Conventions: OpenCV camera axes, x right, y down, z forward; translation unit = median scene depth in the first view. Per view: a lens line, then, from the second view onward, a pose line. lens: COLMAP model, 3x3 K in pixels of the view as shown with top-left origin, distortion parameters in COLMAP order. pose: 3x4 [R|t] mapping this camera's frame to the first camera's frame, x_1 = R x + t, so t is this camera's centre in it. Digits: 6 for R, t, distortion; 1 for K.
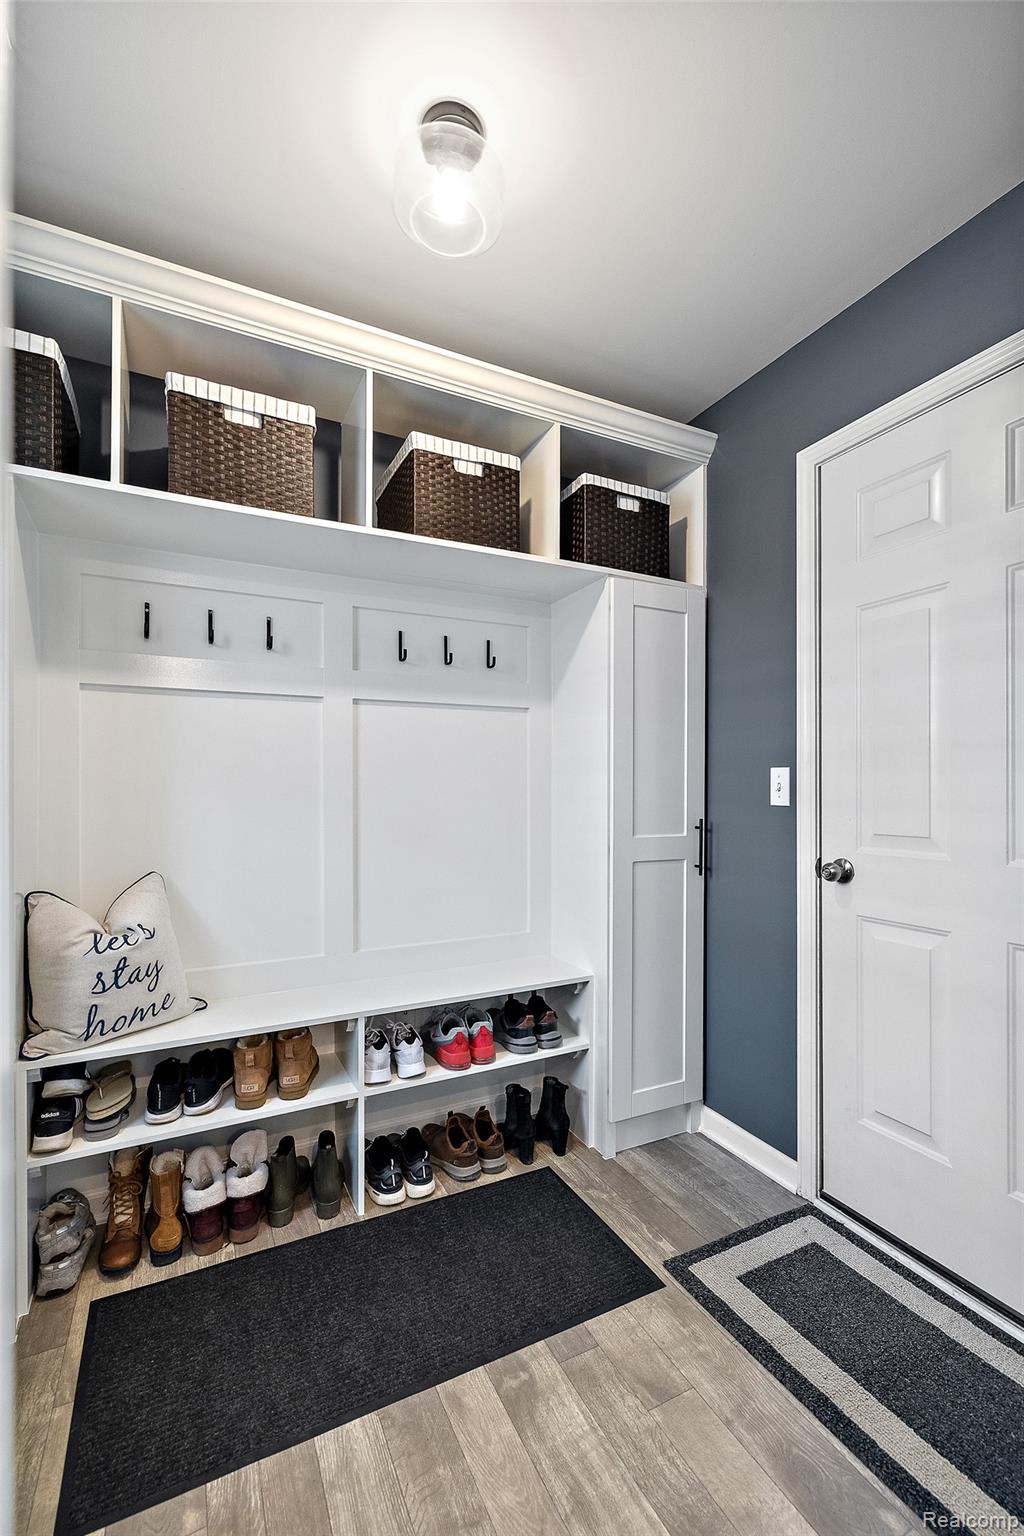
lens RADIAL K [[662.1, 0, 514.3], [0, 662.1, 783.4], [0, 0, 1]] dist [-0.004092, 0.001975]
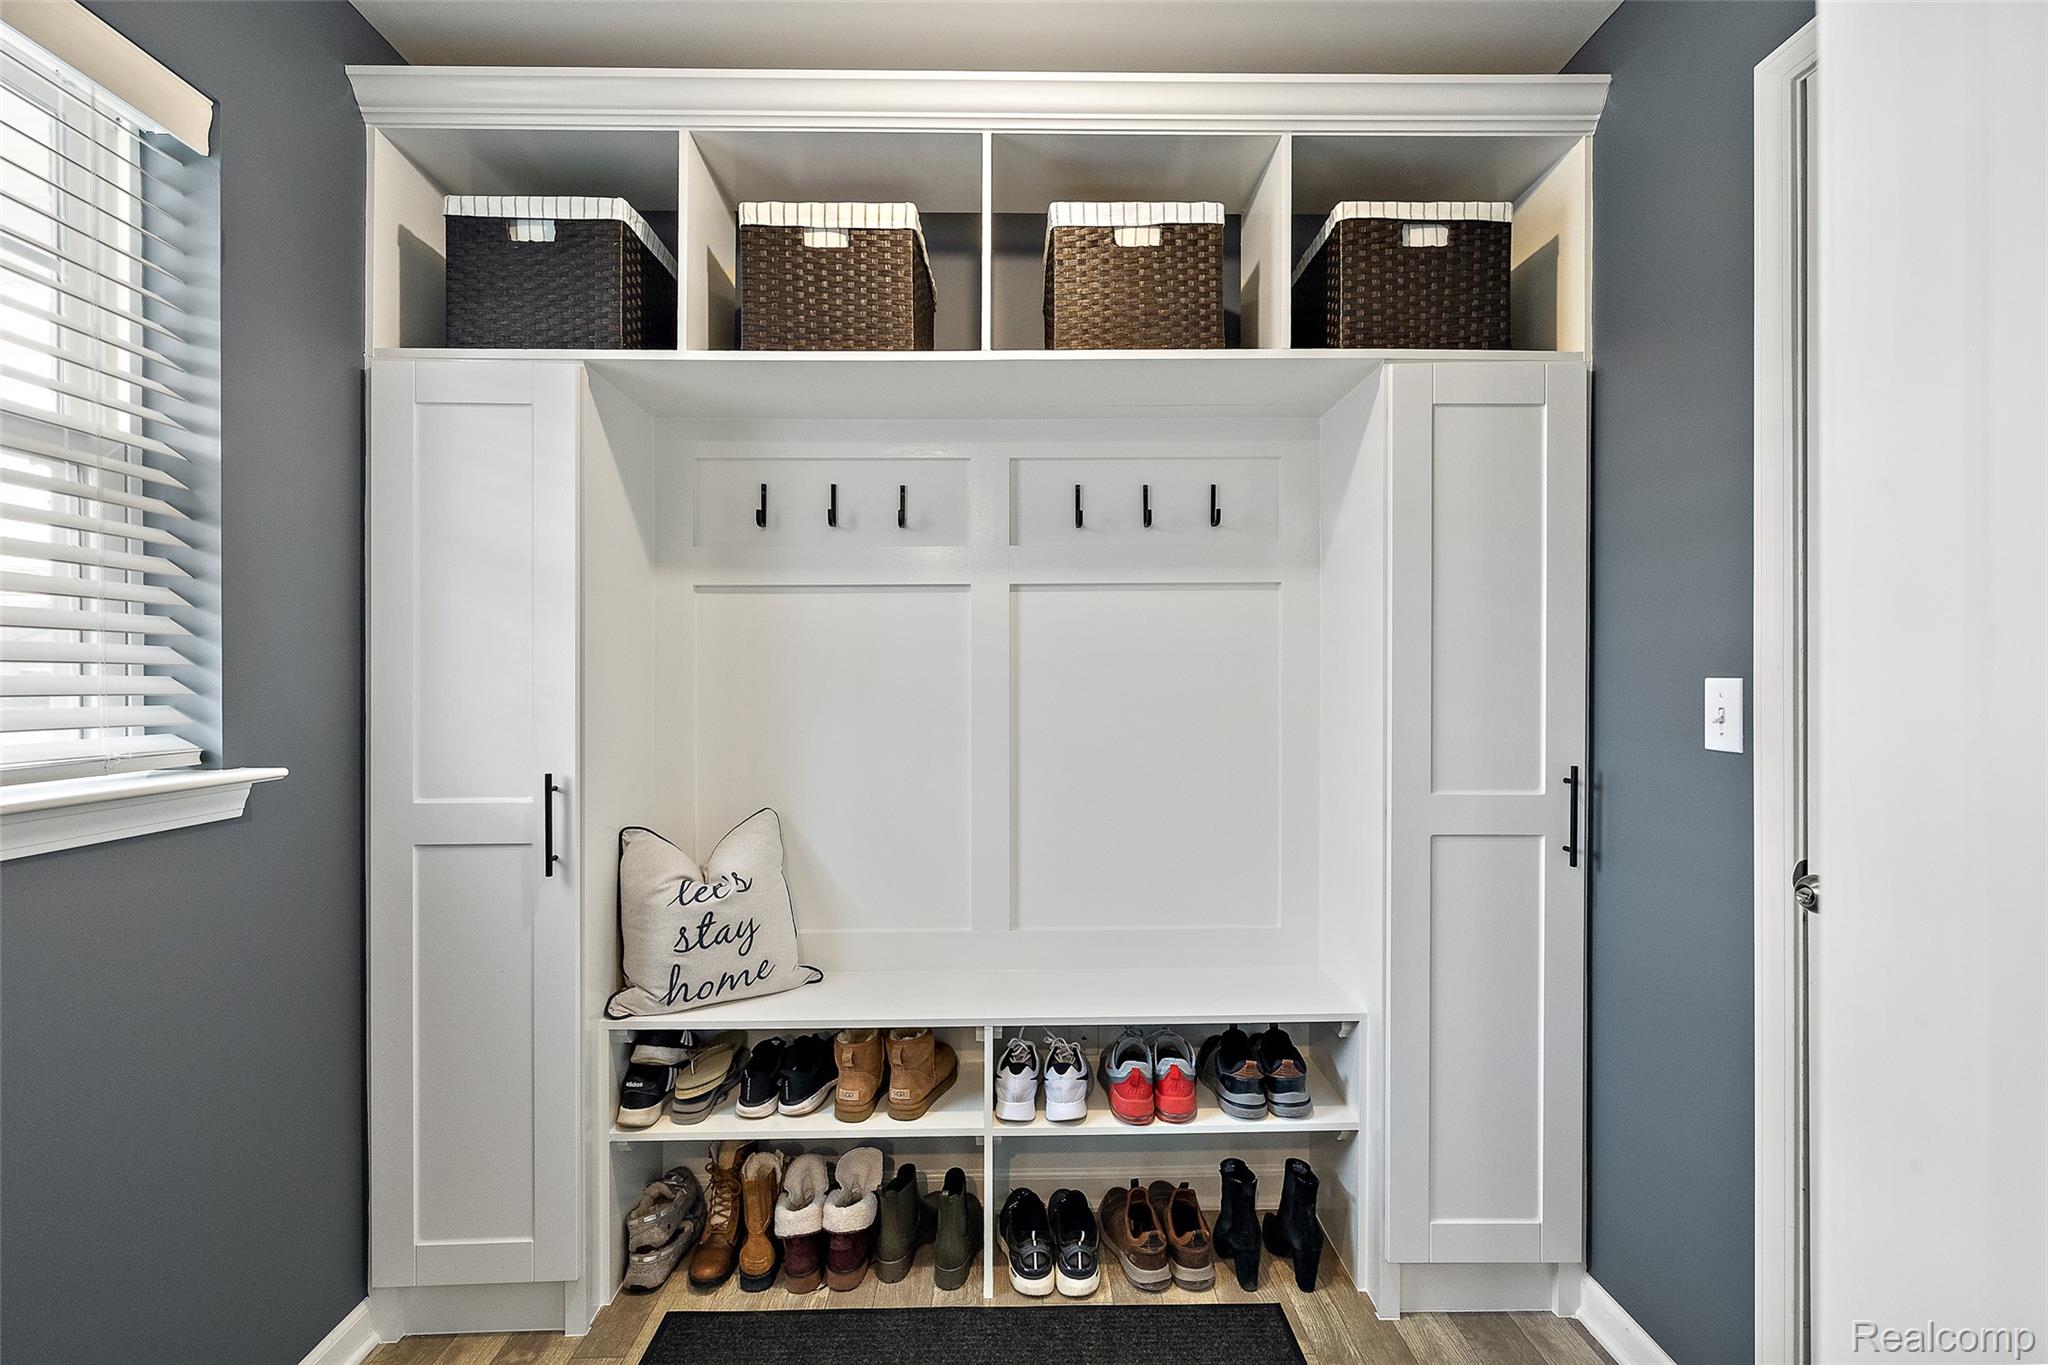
lens RADIAL K [[882.8, 0, 1020.3], [0, 882.8, 675.3], [0, 0, 1]] dist [-0.004092, 0.001975]
pose [[0.900381, -0.004063, -0.435084, 0.213409], [0.004846, 0.999988, 0.000691, -0.030869], [0.435076, -0.002730, 0.900390, 0.136536]]
